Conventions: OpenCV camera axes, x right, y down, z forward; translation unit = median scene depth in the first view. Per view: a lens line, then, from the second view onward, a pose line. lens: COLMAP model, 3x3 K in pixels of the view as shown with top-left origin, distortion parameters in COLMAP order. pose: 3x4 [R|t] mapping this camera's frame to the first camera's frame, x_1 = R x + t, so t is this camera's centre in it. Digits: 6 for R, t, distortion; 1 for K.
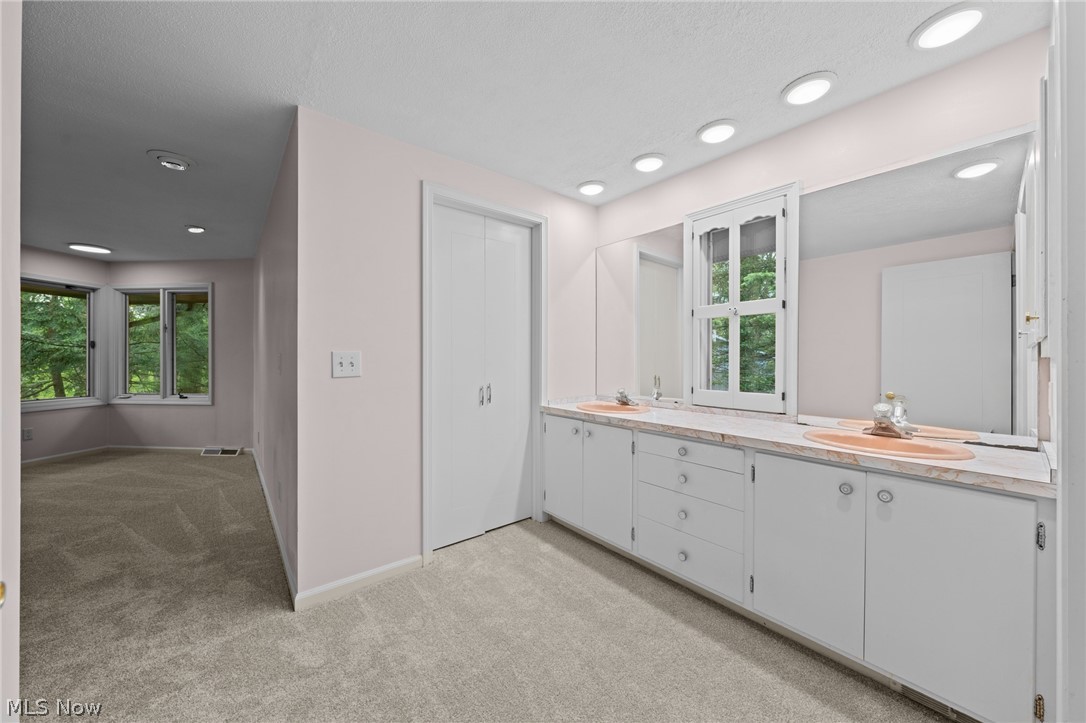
lens RADIAL K [[401.1, 0, 545.4], [0, 401.1, 359.0], [0, 0, 1]] dist [-0.001615, -0.000112]
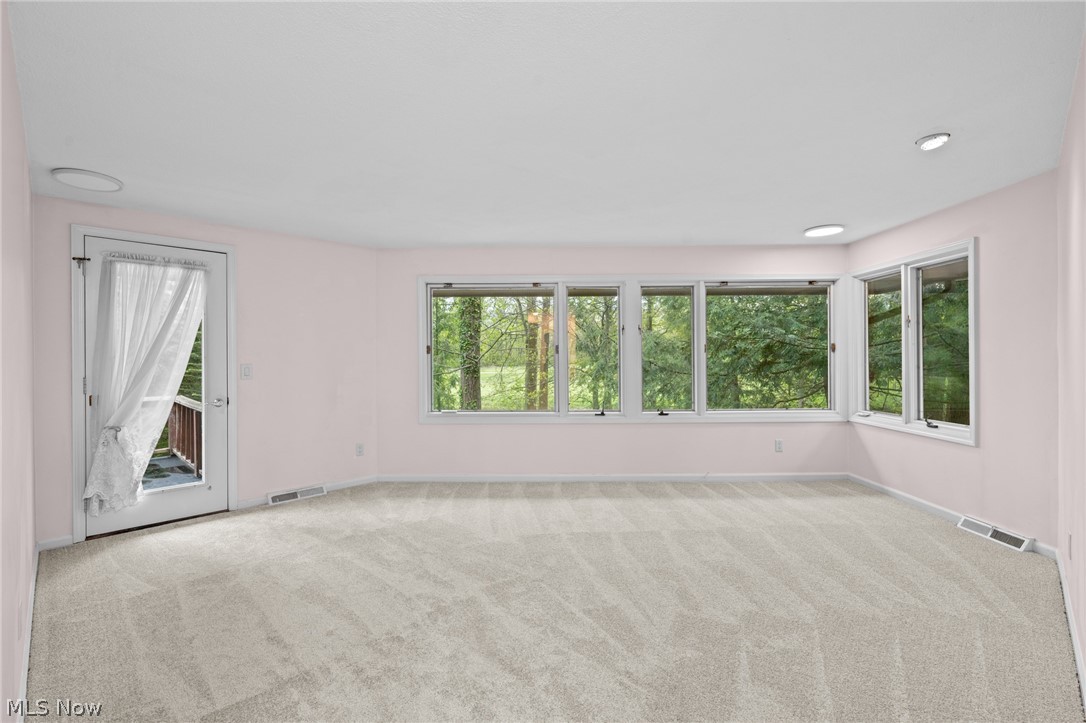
lens RADIAL K [[500.3, 0, 543.0], [0, 500.3, 361.5], [0, 0, 1]] dist [0.002275, 0.000785]
pose [[0.136320, 0.003268, -0.990659, -0.186525], [0.011495, 0.999922, 0.004880, -0.019934], [0.990598, -0.012053, 0.136272, 0.266247]]
